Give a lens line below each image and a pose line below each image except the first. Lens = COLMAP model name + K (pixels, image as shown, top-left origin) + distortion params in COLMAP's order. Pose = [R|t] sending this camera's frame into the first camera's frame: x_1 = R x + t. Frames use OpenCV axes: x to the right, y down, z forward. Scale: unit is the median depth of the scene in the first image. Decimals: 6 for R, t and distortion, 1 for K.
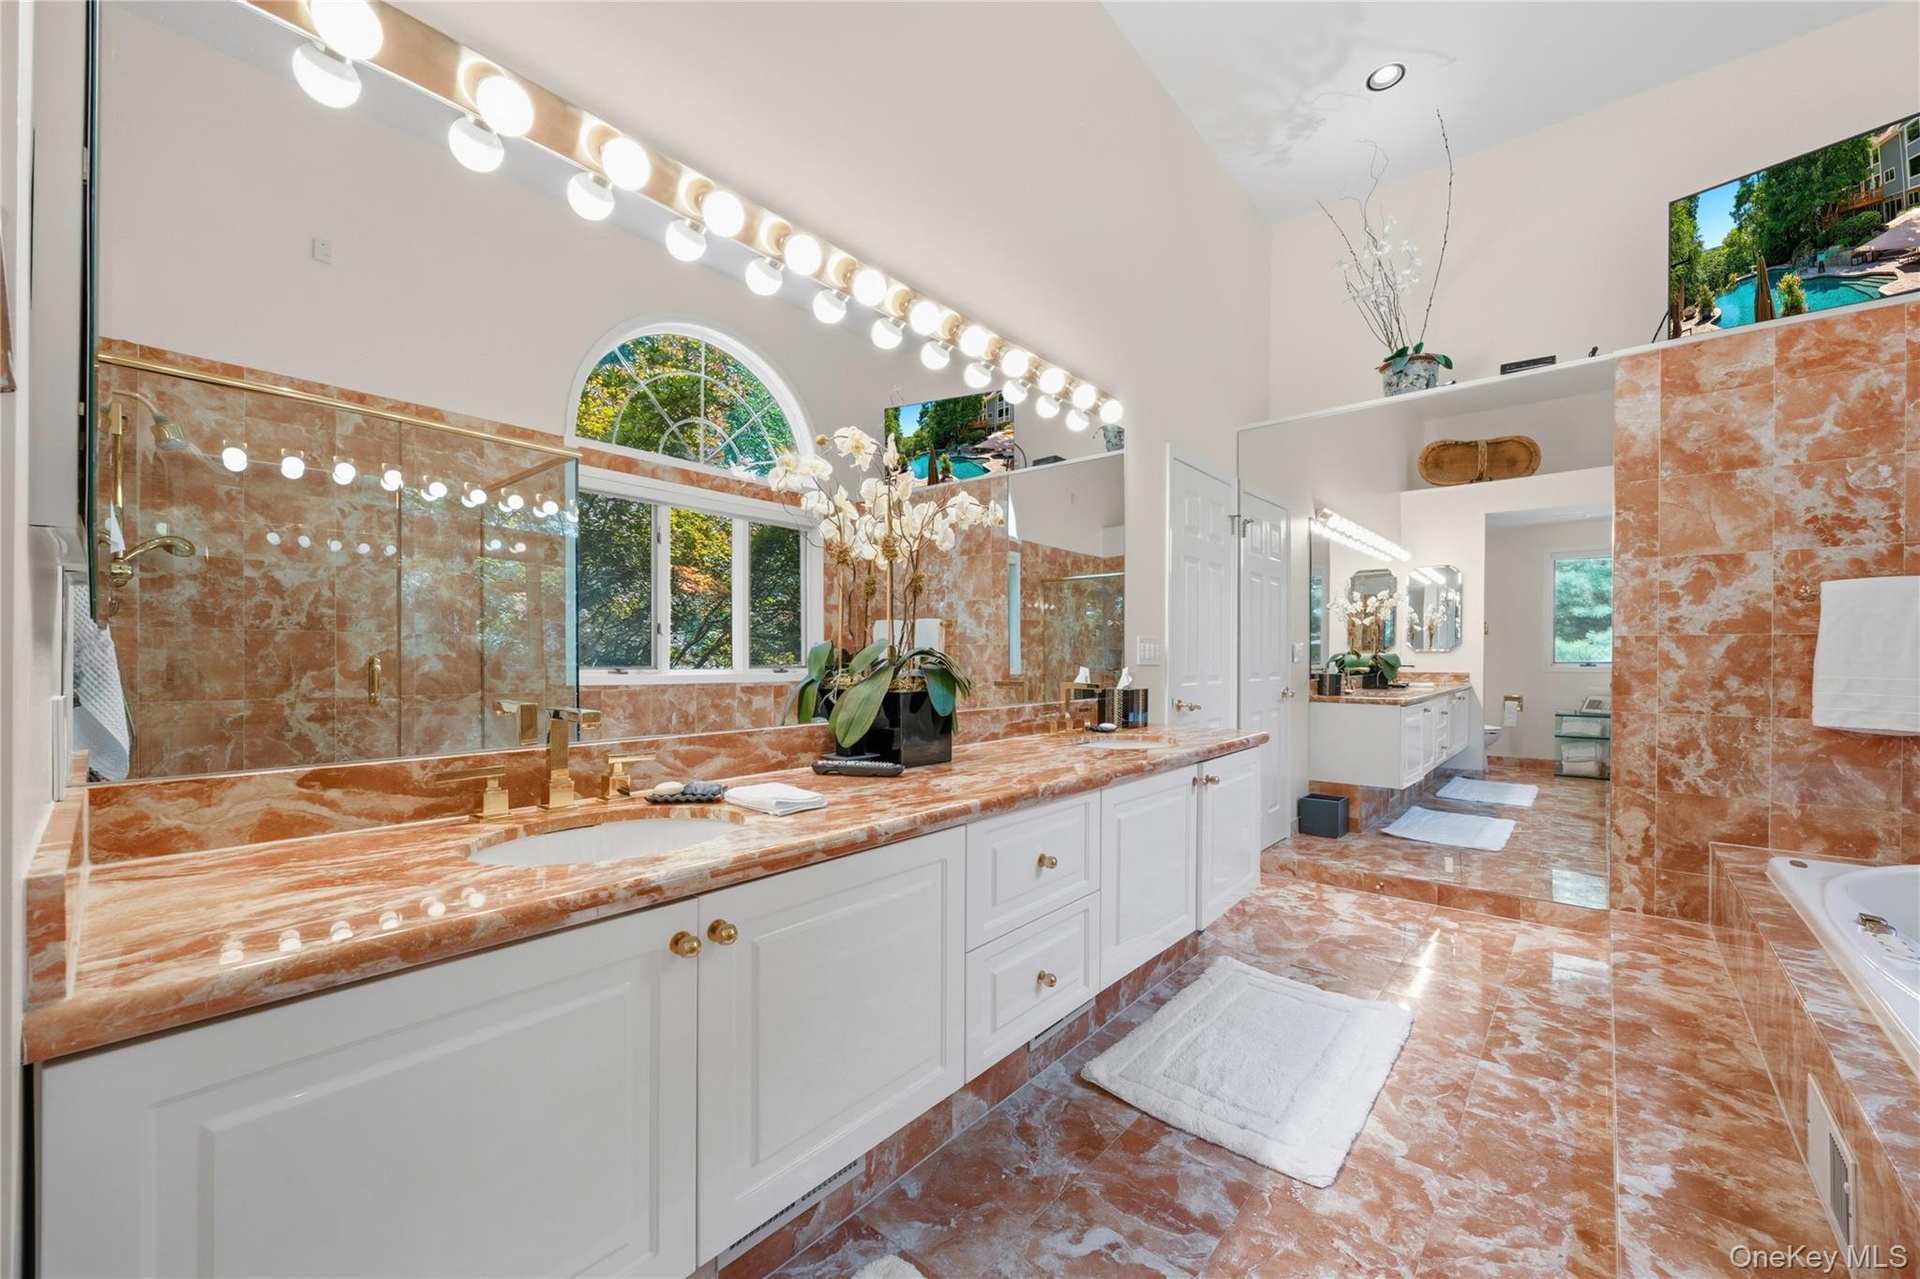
lens RADIAL K [[740.9, 0, 955.6], [0, 740.9, 648.1], [0, 0, 1]] dist [0.000632, -0.000411]
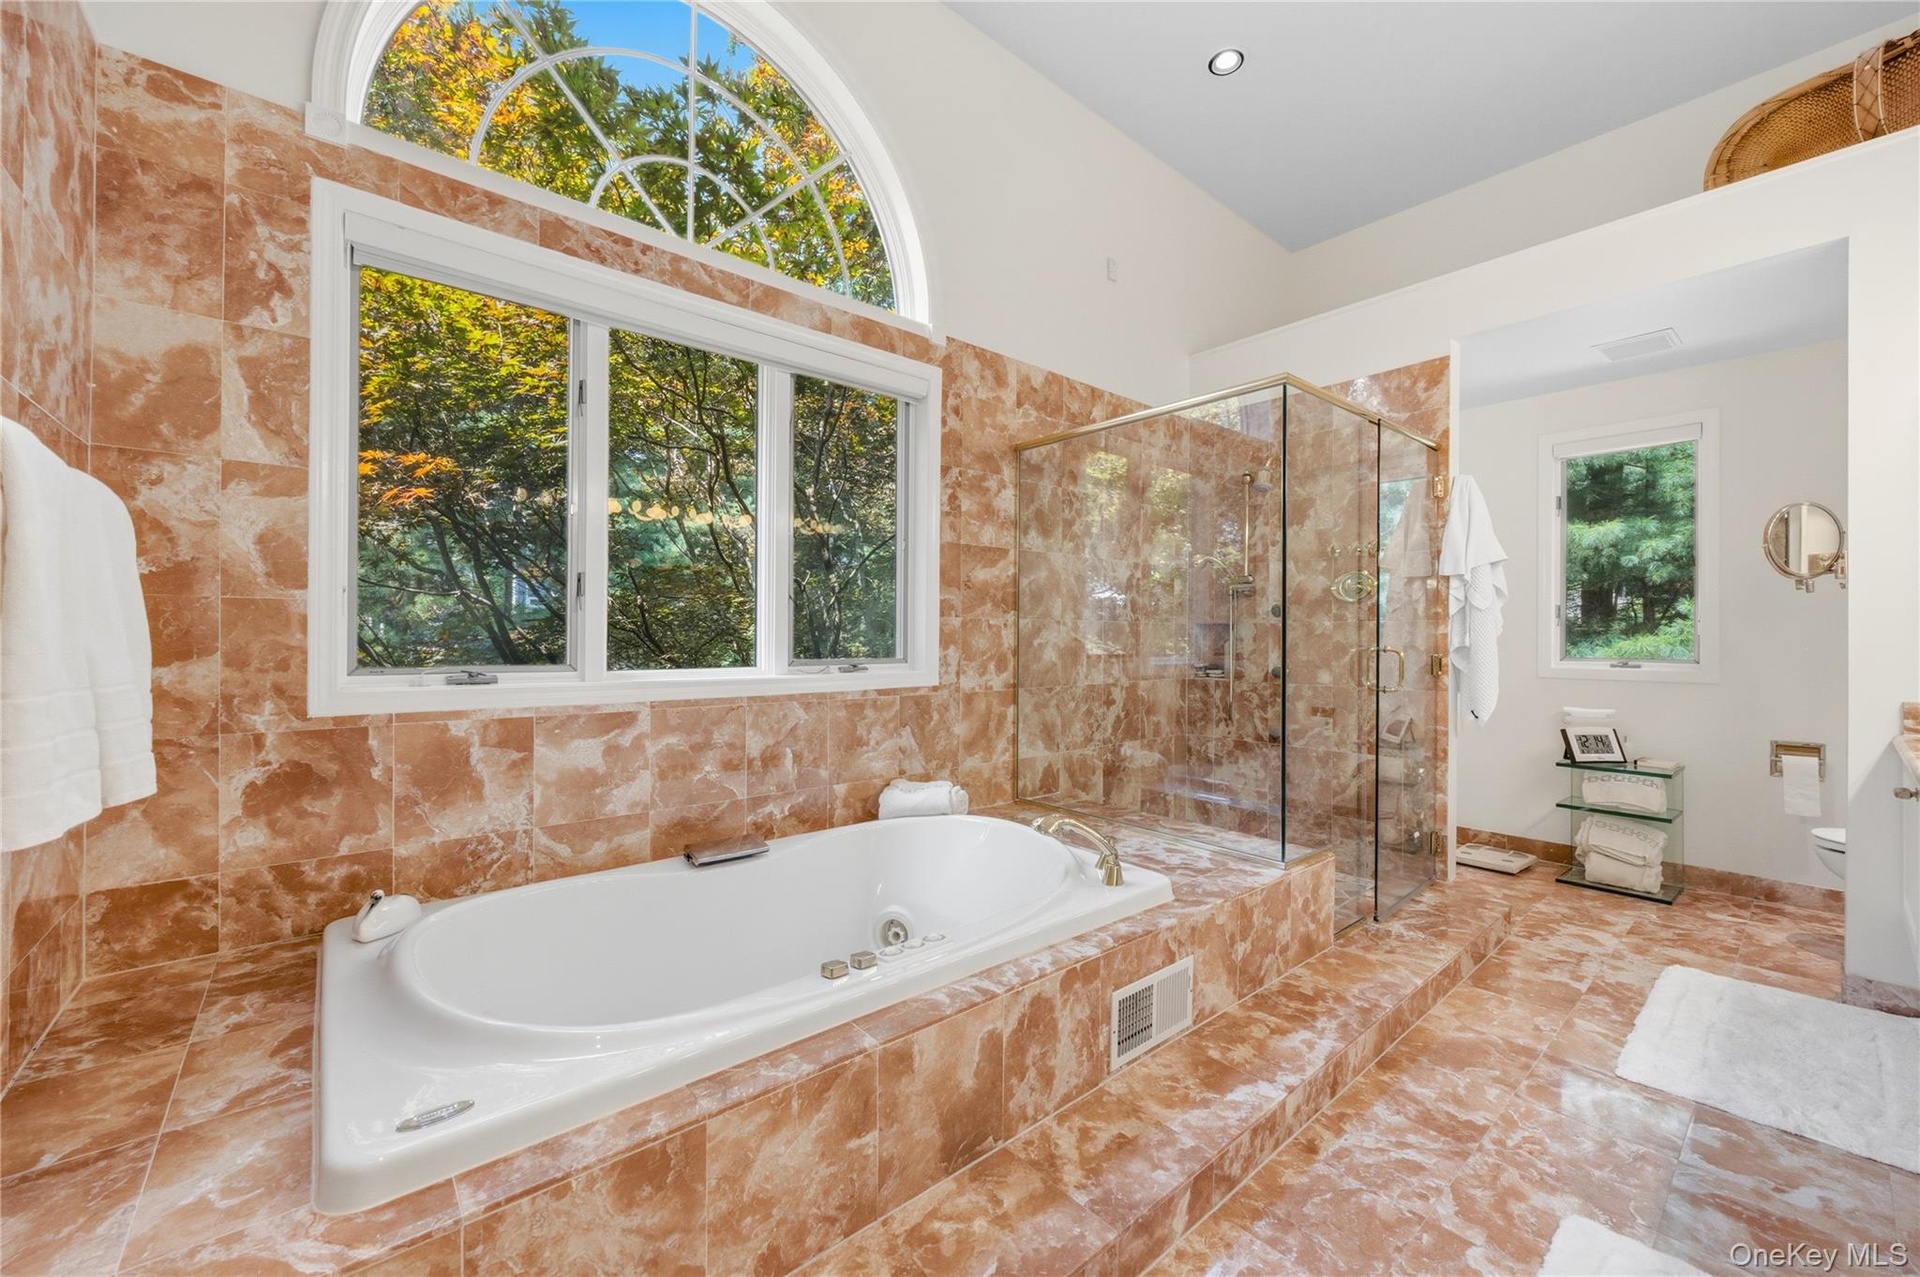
lens RADIAL K [[740.9, 0, 965.0], [0, 740.9, 640.3], [0, 0, 1]] dist [0.000632, -0.000411]
pose [[-0.989614, -0.003511, 0.143706, 1.144478], [-0.004344, 0.999976, -0.005483, 0.016220], [-0.143684, -0.006050, -0.989605, 2.076713]]
